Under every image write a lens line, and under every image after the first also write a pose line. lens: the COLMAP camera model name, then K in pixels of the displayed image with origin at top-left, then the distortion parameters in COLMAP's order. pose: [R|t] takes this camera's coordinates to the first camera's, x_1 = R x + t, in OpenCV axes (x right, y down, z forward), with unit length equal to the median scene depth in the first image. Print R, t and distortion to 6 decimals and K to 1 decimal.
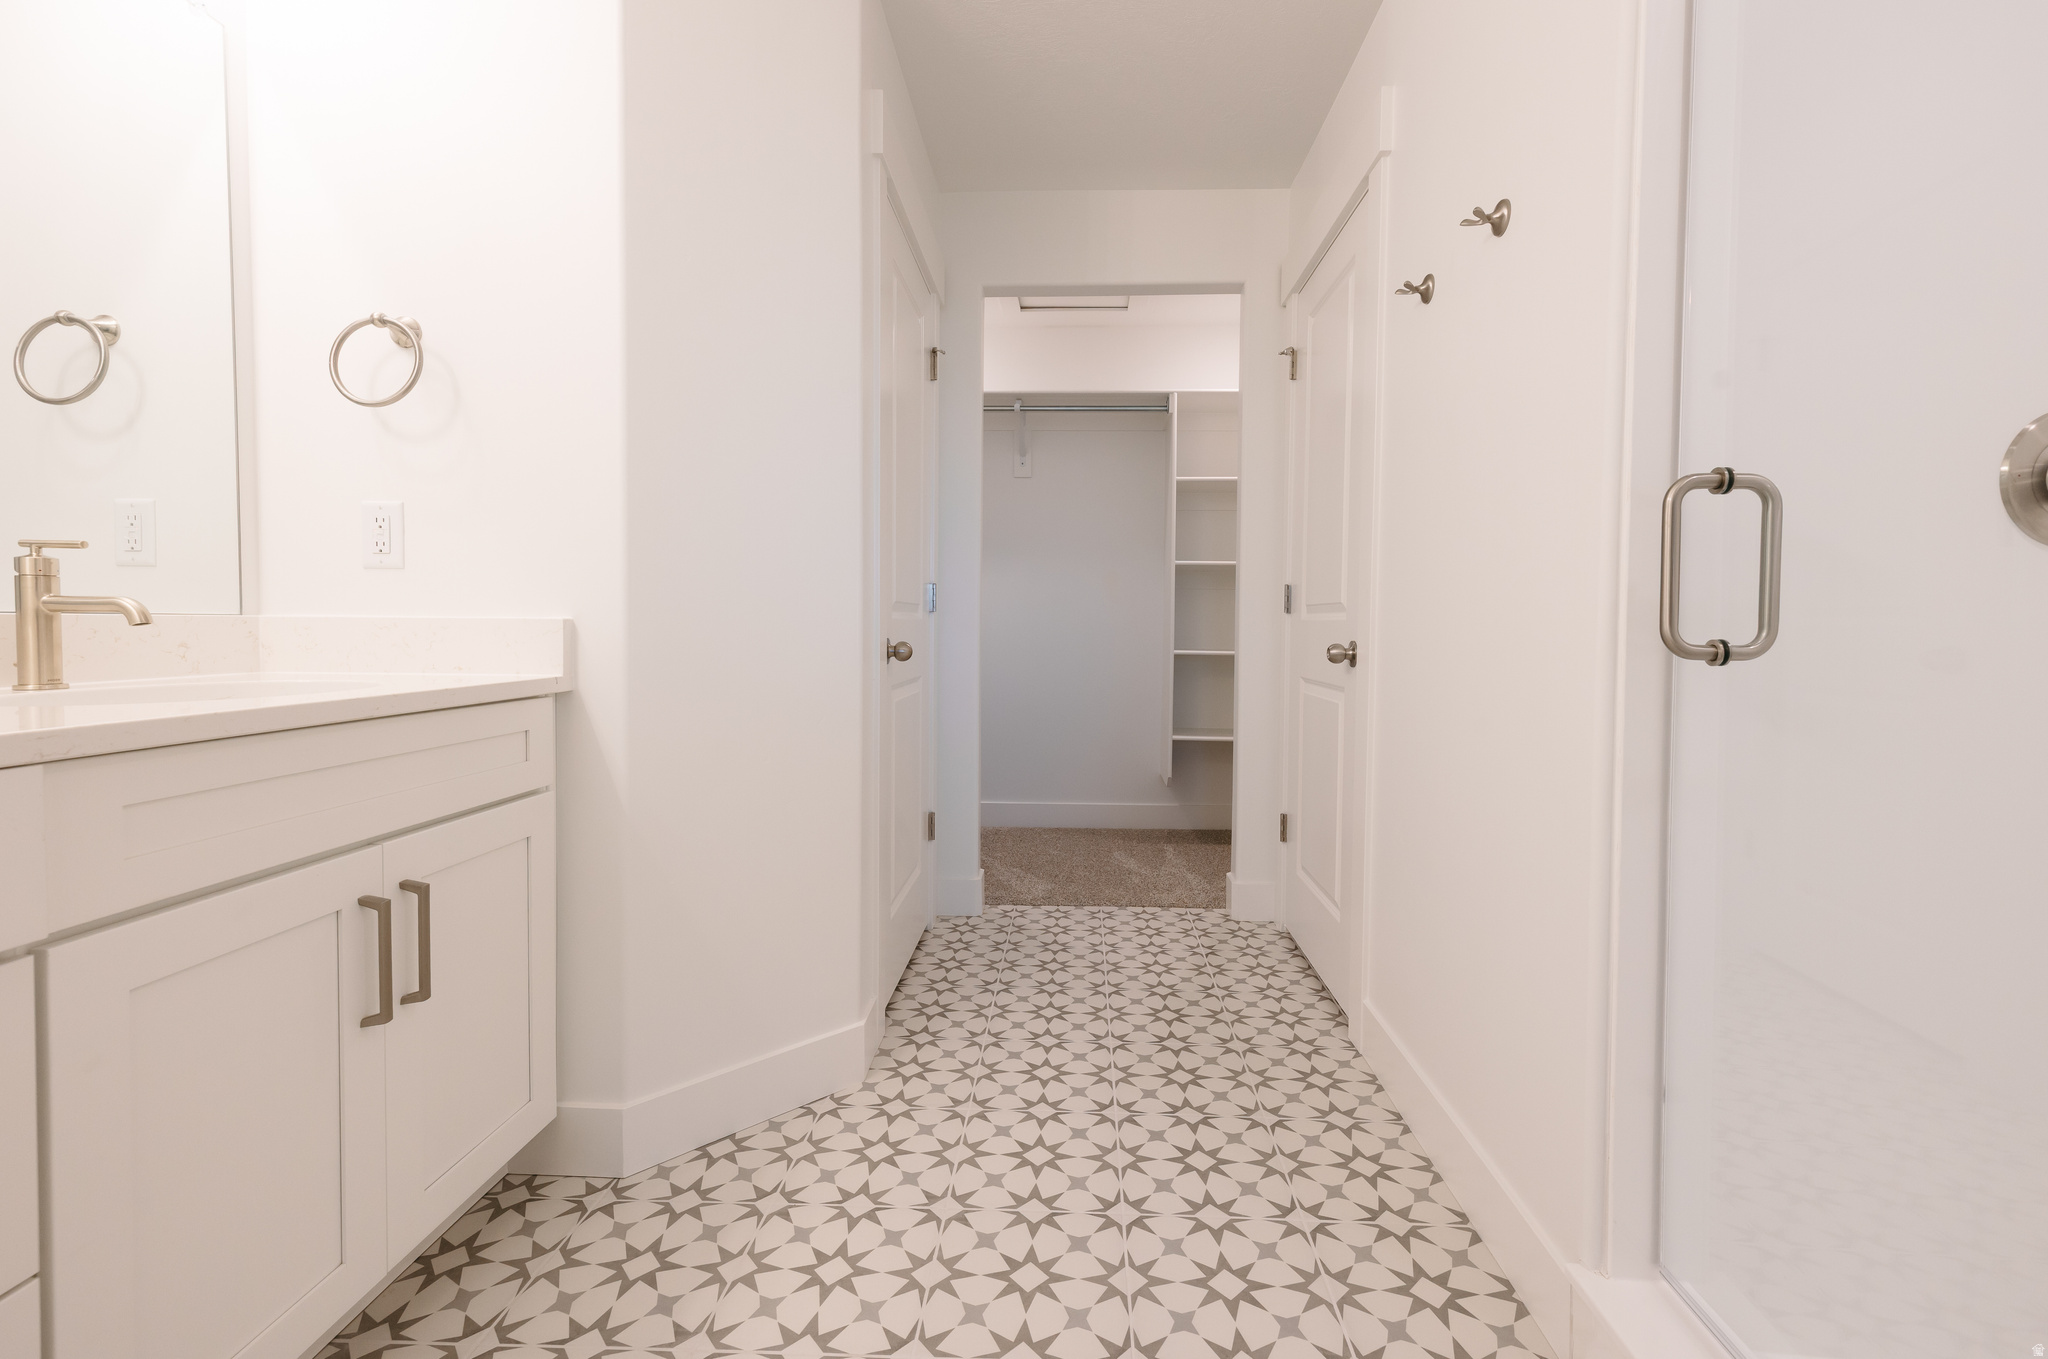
lens RADIAL K [[875.6, 0, 1045.9], [0, 875.6, 655.6], [0, 0, 1]] dist [0.009120, 0.000043]
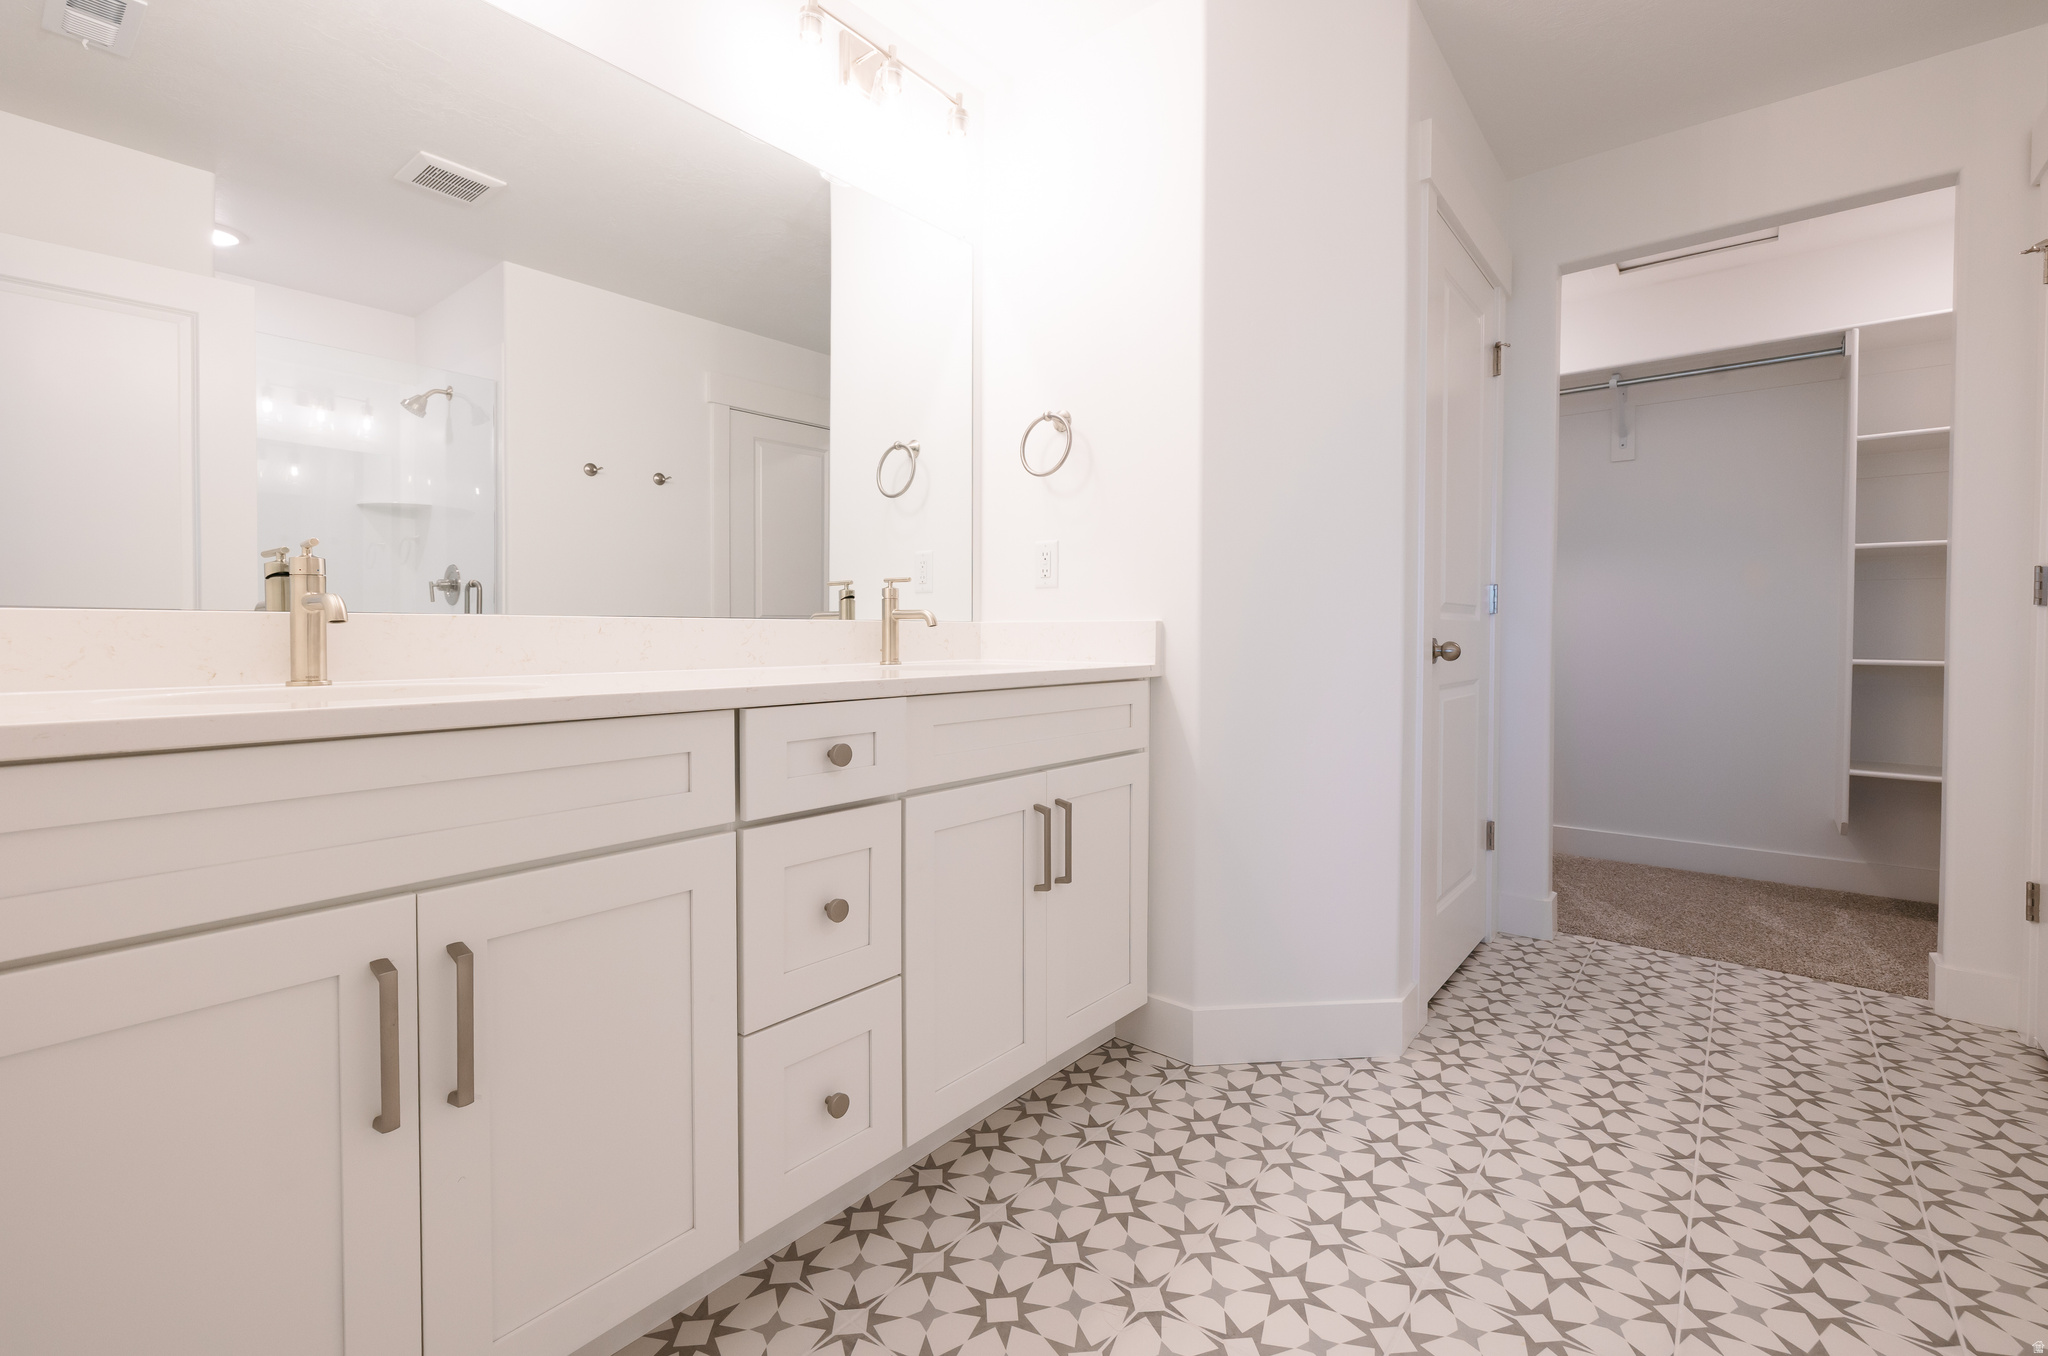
lens RADIAL K [[875.6, 0, 1045.9], [0, 875.6, 654.1], [0, 0, 1]] dist [0.009120, 0.000043]
pose [[0.807090, 0.006141, -0.590396, 0.062639], [-0.015042, 0.999835, -0.010162, 0.016401], [0.590236, 0.017082, 0.807050, -0.105577]]
